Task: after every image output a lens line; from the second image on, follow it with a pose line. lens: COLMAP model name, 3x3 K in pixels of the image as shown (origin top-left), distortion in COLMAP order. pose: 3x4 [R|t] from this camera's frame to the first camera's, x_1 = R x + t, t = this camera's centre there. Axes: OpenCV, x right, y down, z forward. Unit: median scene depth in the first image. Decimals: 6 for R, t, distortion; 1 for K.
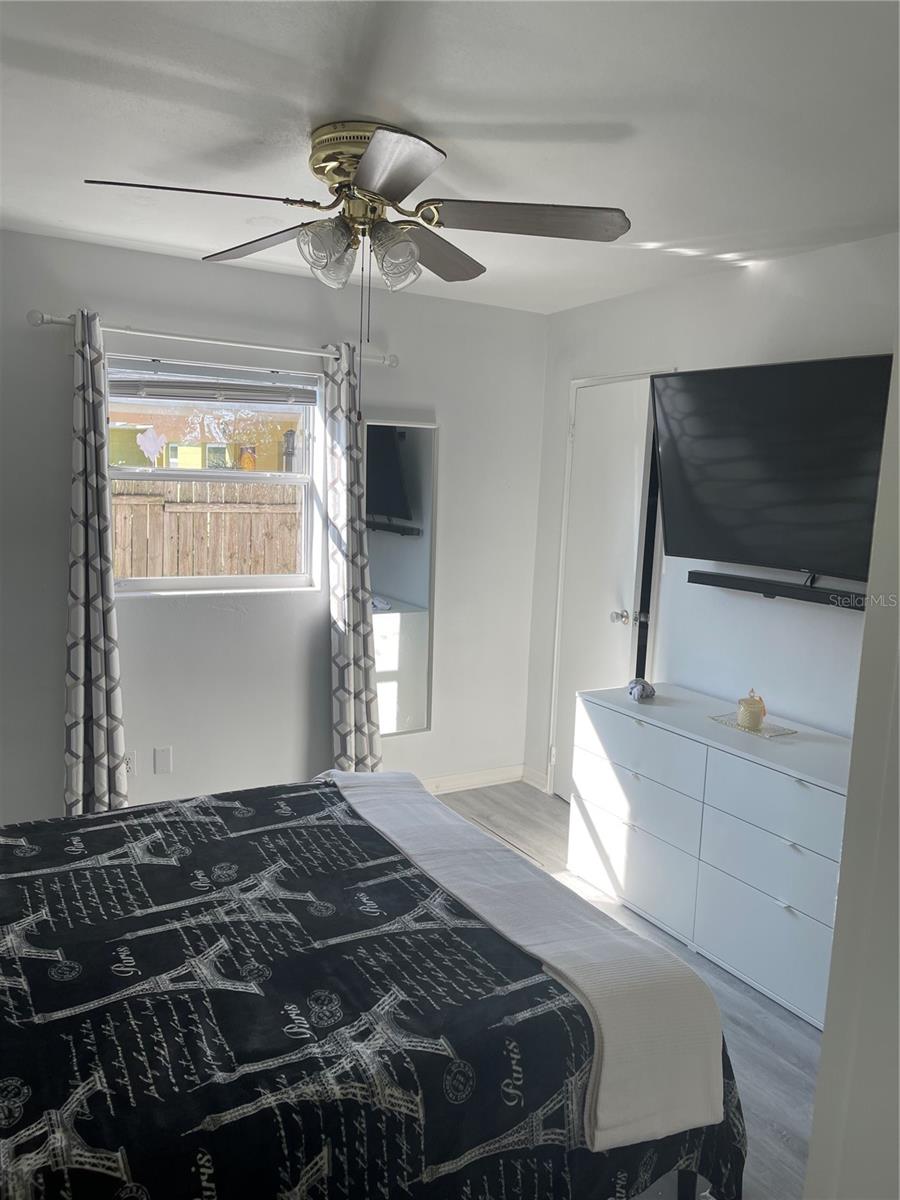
lens RADIAL K [[903.6, 0, 445.8], [0, 903.6, 610.0], [0, 0, 1]] dist [0.072278, -0.094829]
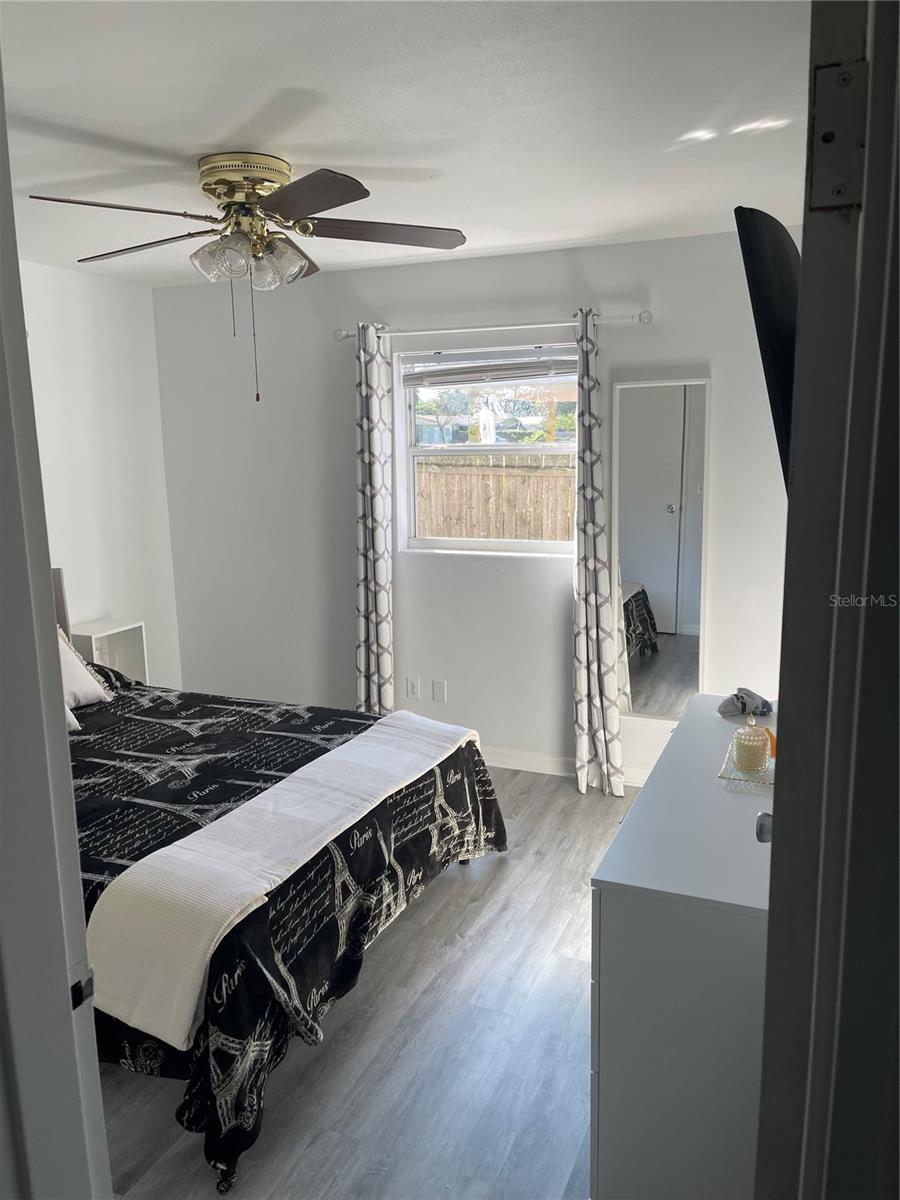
lens RADIAL K [[903.6, 0, 445.8], [0, 903.6, 610.0], [0, 0, 1]] dist [0.072278, -0.094829]
pose [[0.598363, 0.104092, -0.794435, 0.952145], [-0.081097, 0.994301, 0.069198, -0.035565], [0.797110, 0.023021, 0.603395, 0.440642]]
